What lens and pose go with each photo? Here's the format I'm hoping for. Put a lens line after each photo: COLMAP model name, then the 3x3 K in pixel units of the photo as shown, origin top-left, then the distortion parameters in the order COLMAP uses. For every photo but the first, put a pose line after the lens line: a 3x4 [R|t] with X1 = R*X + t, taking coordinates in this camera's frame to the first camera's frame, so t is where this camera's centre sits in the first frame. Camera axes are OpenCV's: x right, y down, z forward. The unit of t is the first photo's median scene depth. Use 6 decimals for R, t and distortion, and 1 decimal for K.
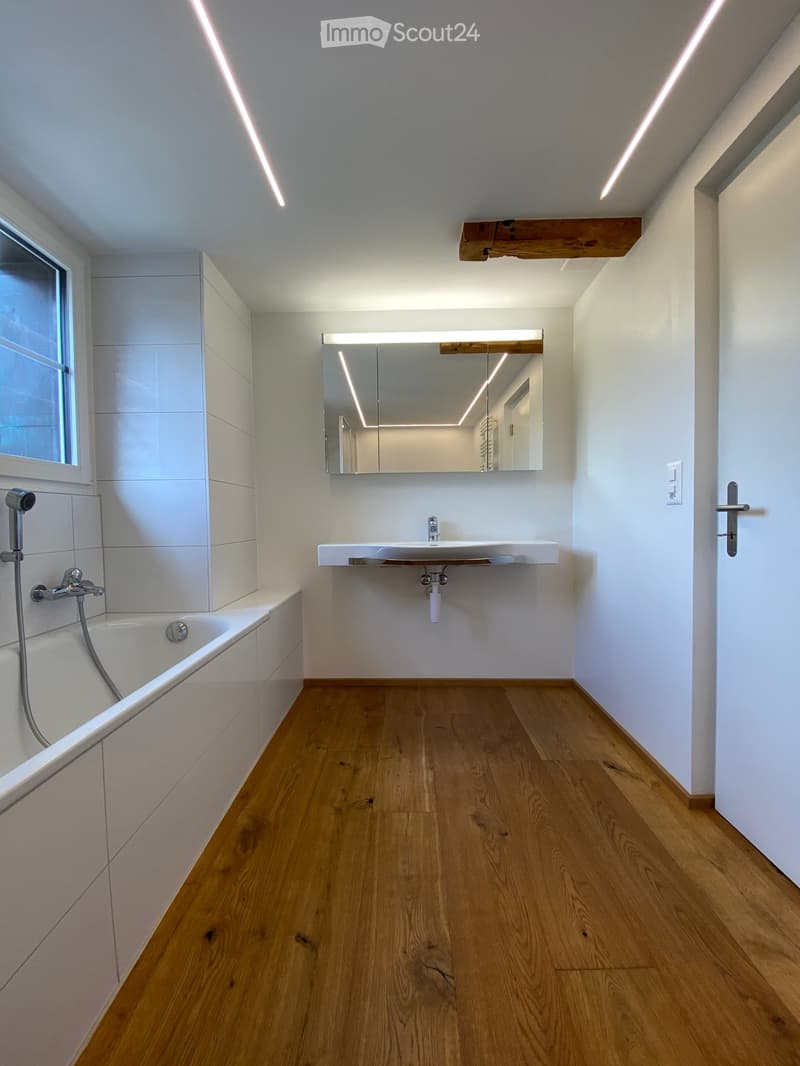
lens RADIAL K [[435.0, 0, 400.8], [0, 435.0, 532.4], [0, 0, 1]] dist [-0.003892, -0.000872]
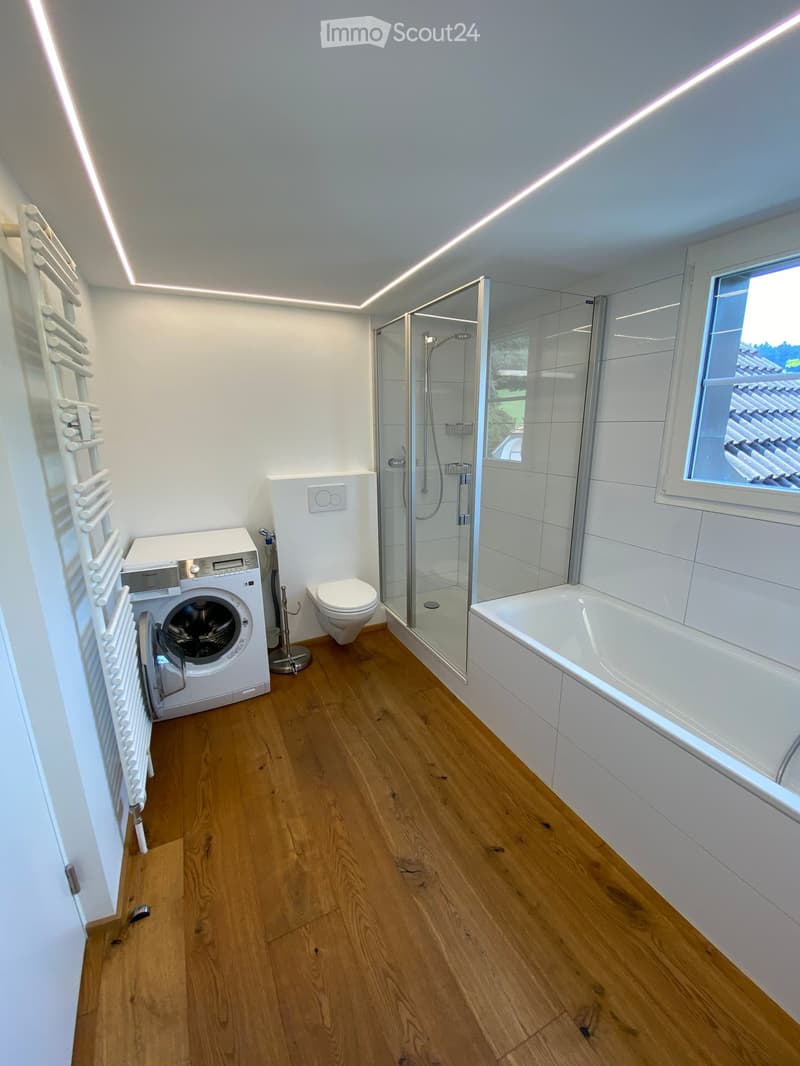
lens RADIAL K [[435.0, 0, 399.5], [0, 435.0, 534.3], [0, 0, 1]] dist [-0.003892, -0.000872]
pose [[-0.887982, 0.128287, -0.441623, 0.593425], [-0.001235, 0.959634, 0.281248, -0.527079], [0.459877, 0.250288, -0.851979, 1.822620]]
